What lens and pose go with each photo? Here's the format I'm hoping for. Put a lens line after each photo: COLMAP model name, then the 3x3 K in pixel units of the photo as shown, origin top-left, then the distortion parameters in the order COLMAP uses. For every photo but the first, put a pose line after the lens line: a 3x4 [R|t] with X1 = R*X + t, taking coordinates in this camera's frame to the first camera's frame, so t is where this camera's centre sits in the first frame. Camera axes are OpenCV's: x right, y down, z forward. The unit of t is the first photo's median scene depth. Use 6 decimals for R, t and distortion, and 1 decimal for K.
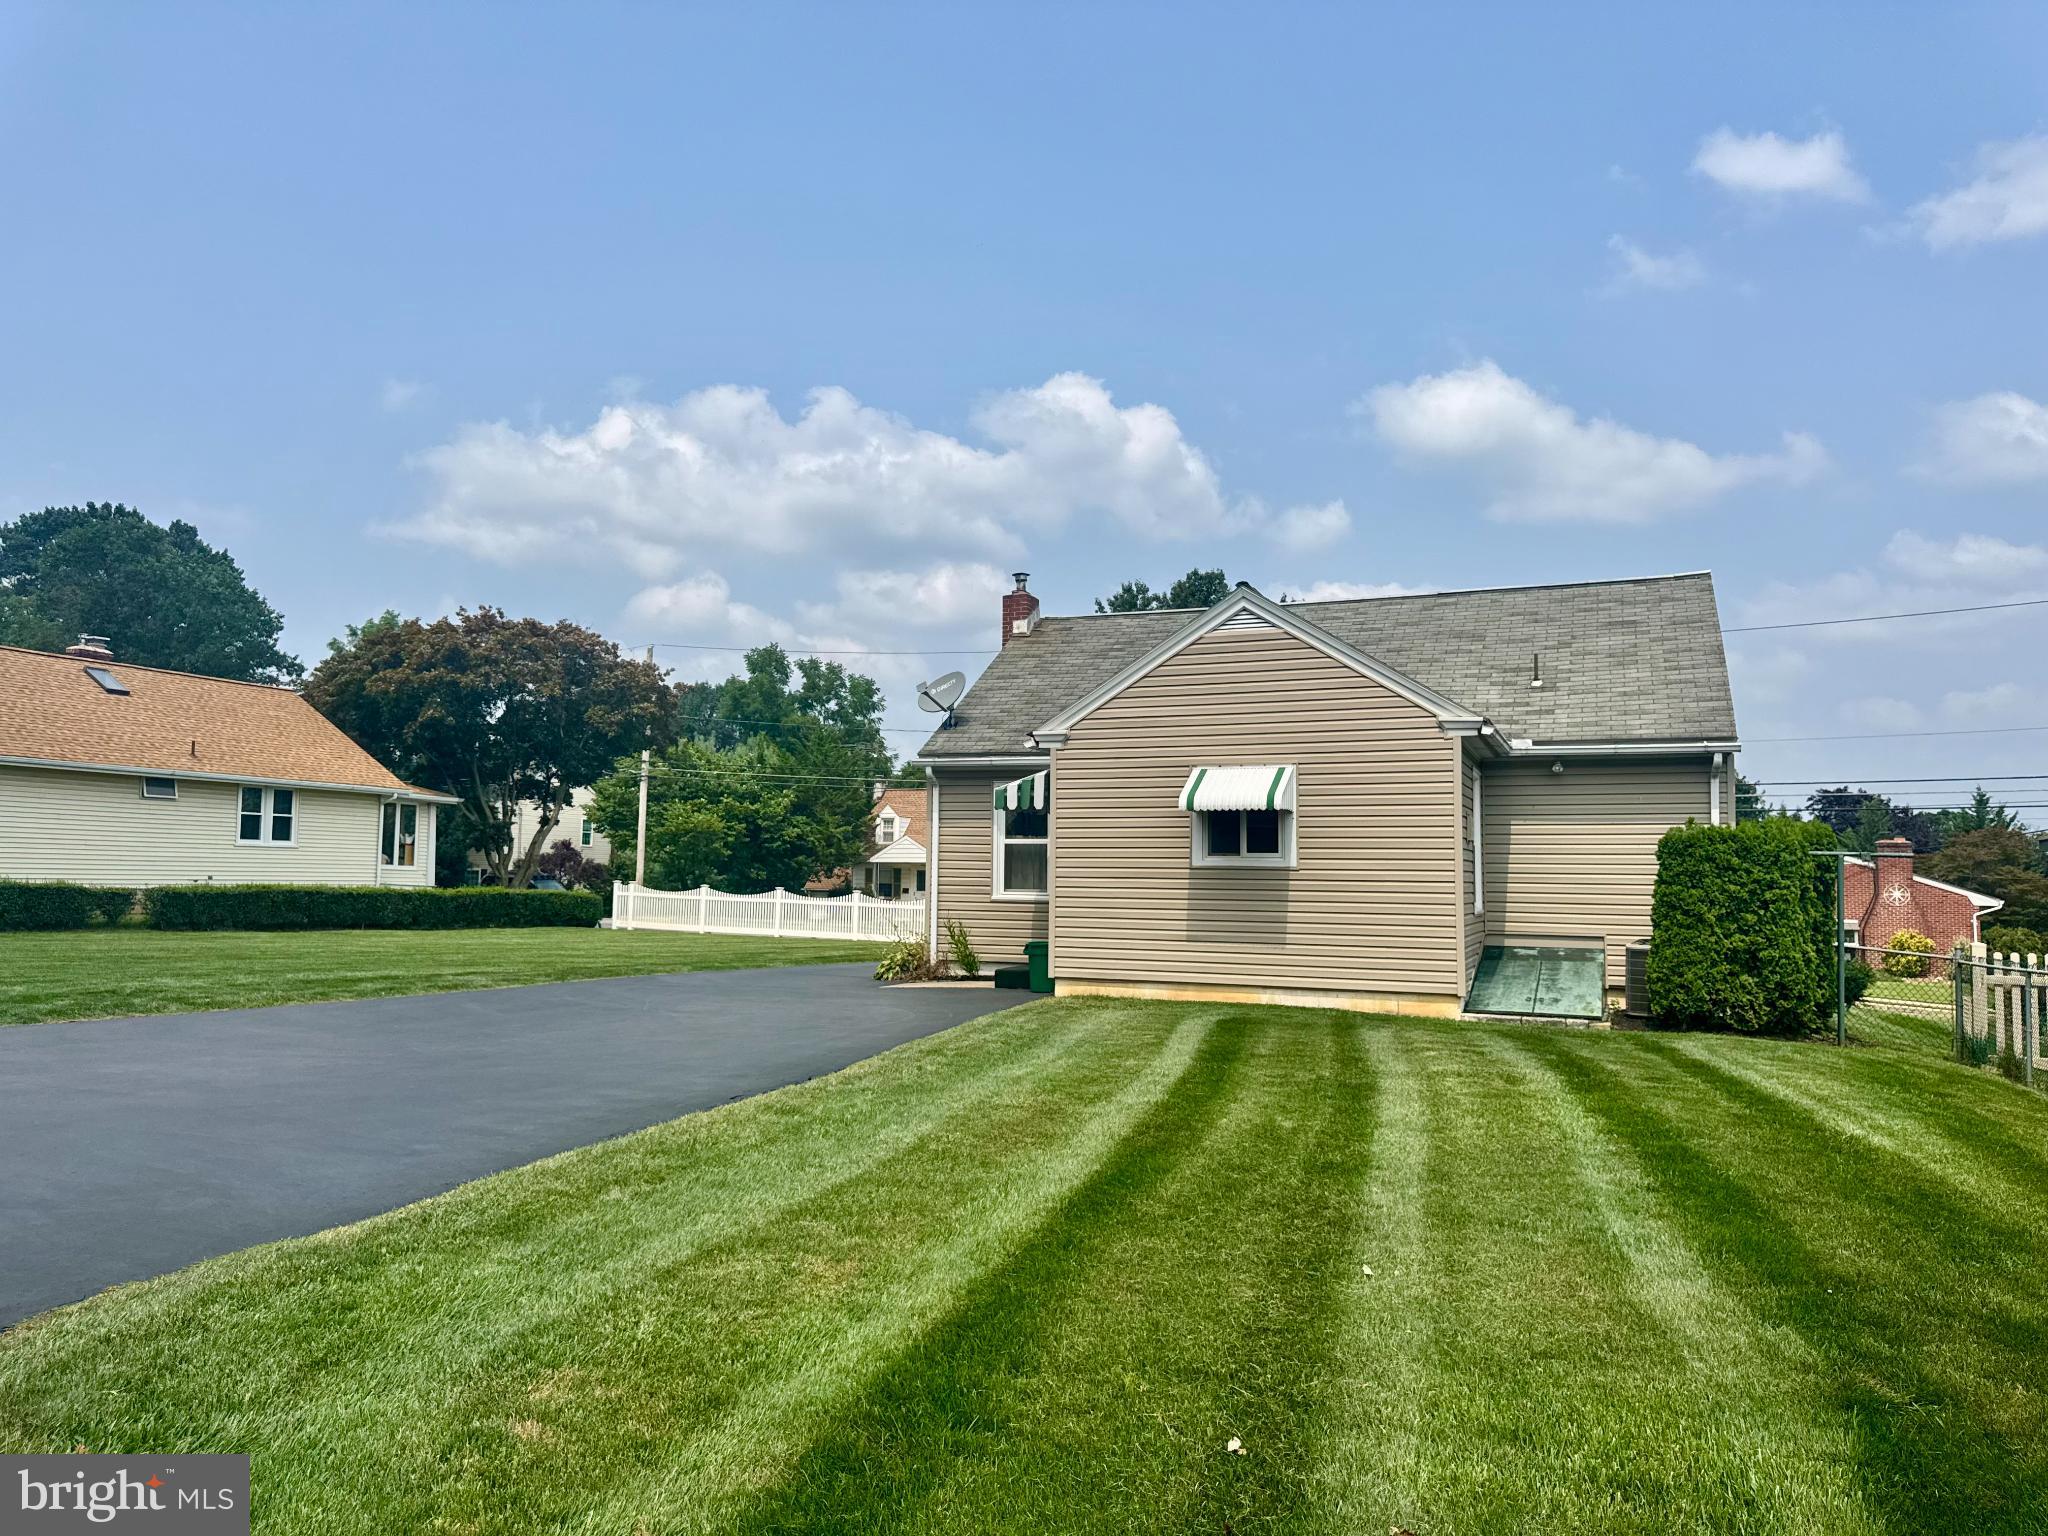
lens RADIAL K [[1427.9, 0, 1020.8], [0, 1427.9, 763.8], [0, 0, 1]] dist [0.095484, -0.138847]
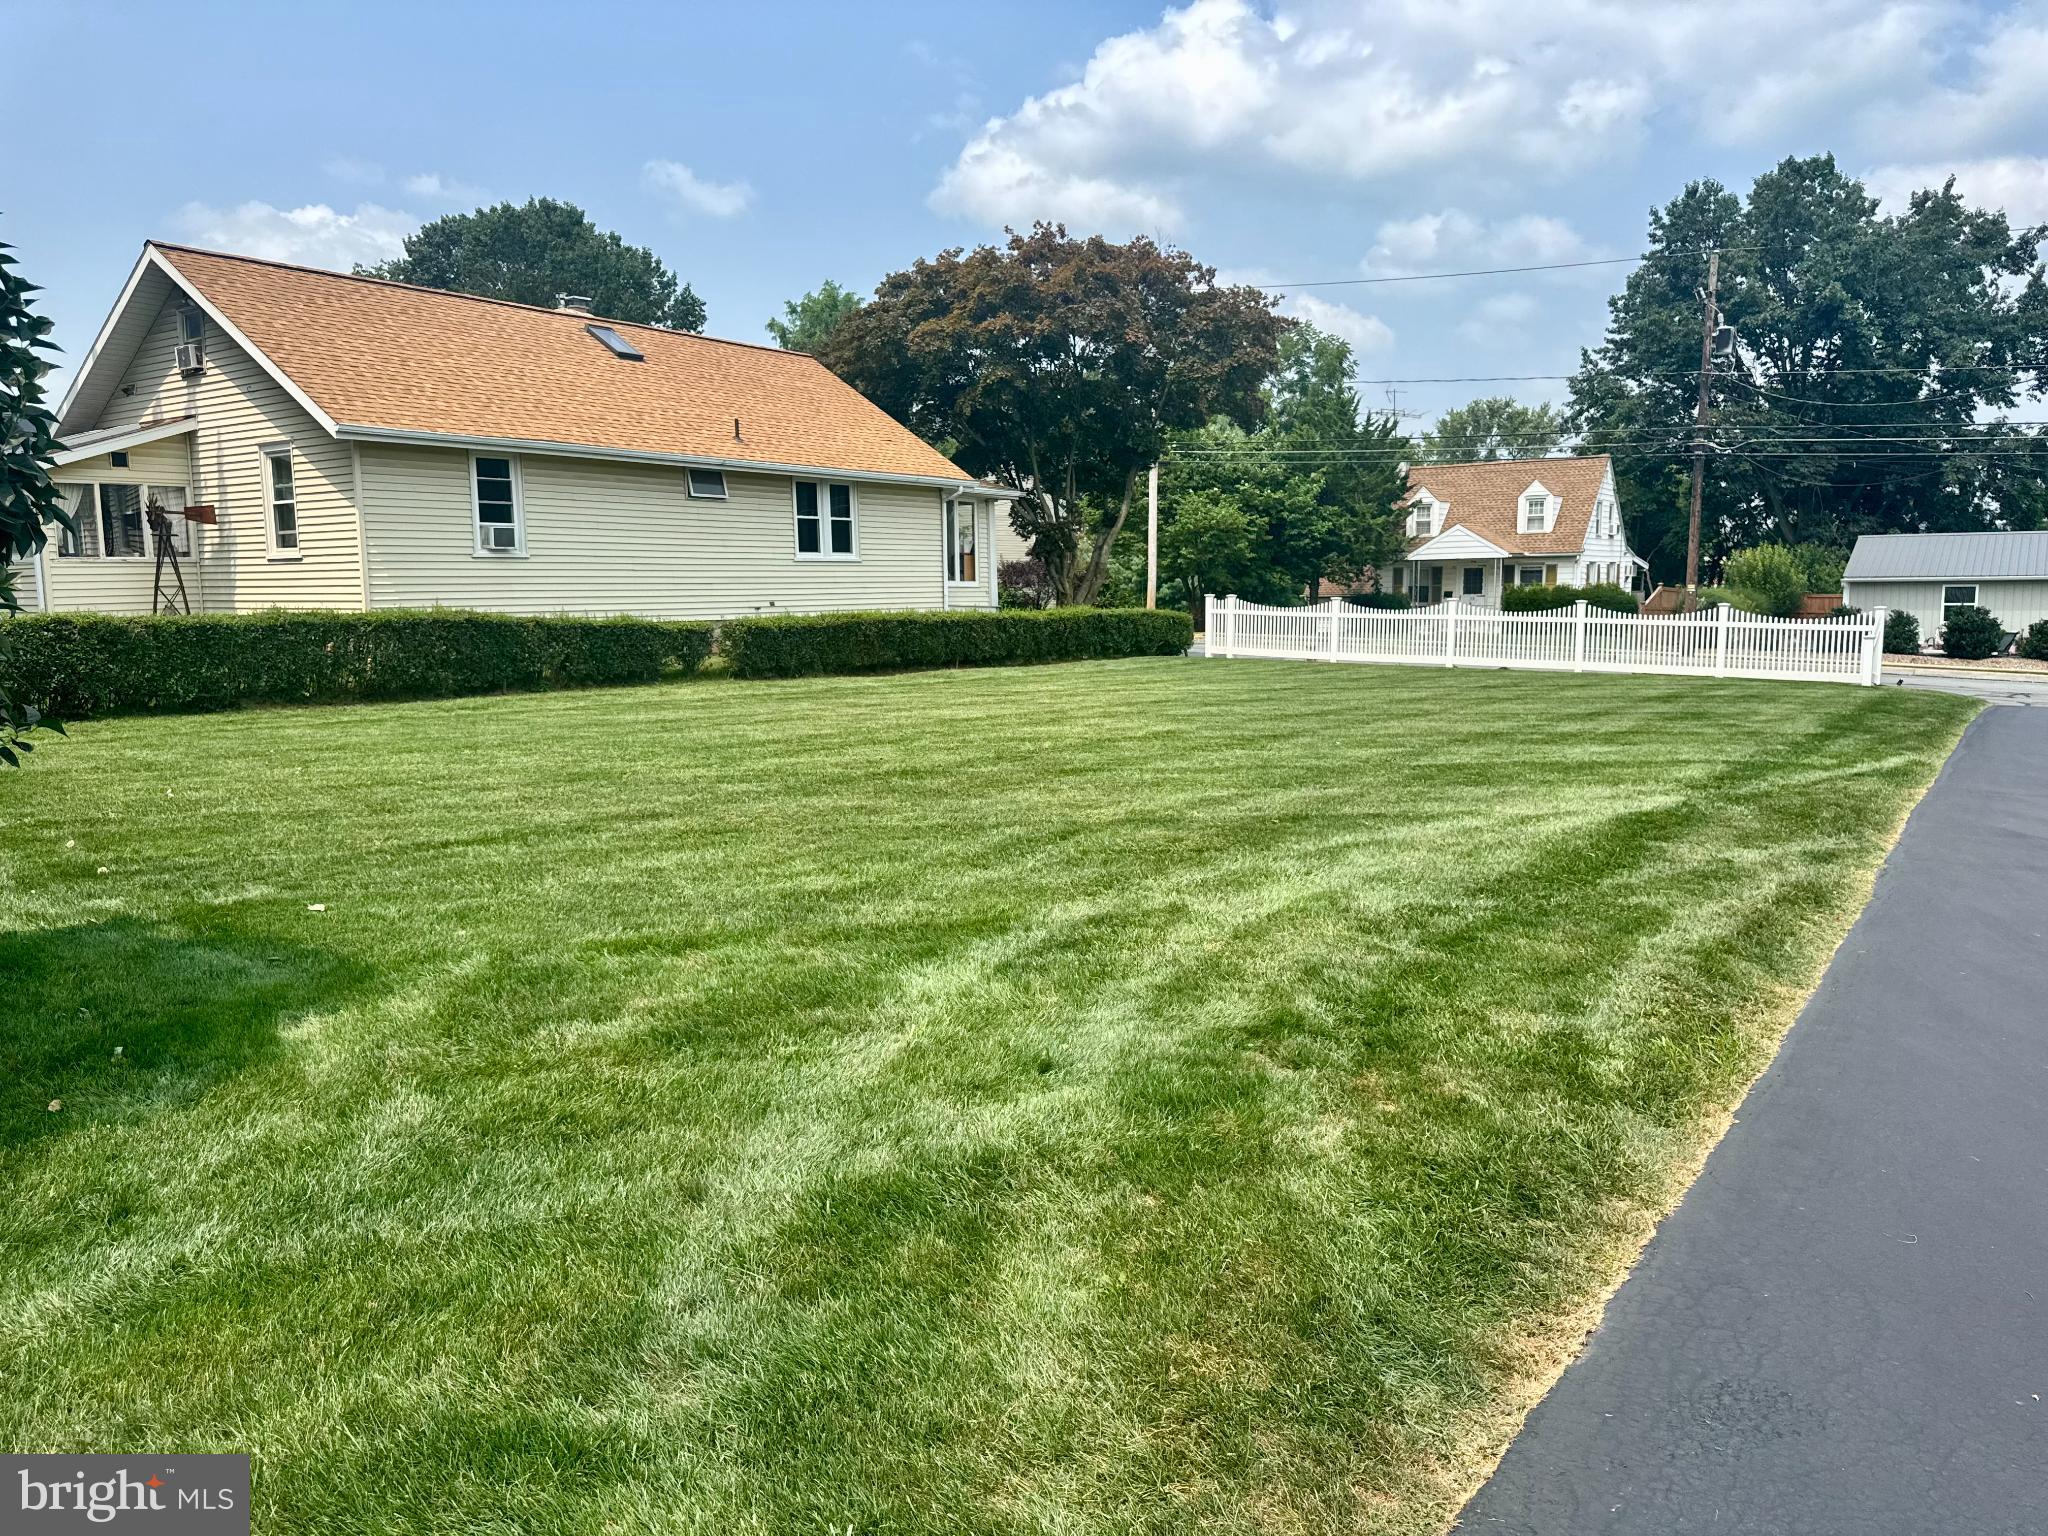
lens RADIAL K [[1427.9, 0, 1020.8], [0, 1427.9, 763.8], [0, 0, 1]] dist [0.095484, -0.138847]
pose [[0.974370, 0.002371, -0.224941, -0.214557], [0.044185, 0.978448, 0.201711, 0.011978], [0.220571, -0.206480, 0.953265, 0.240905]]
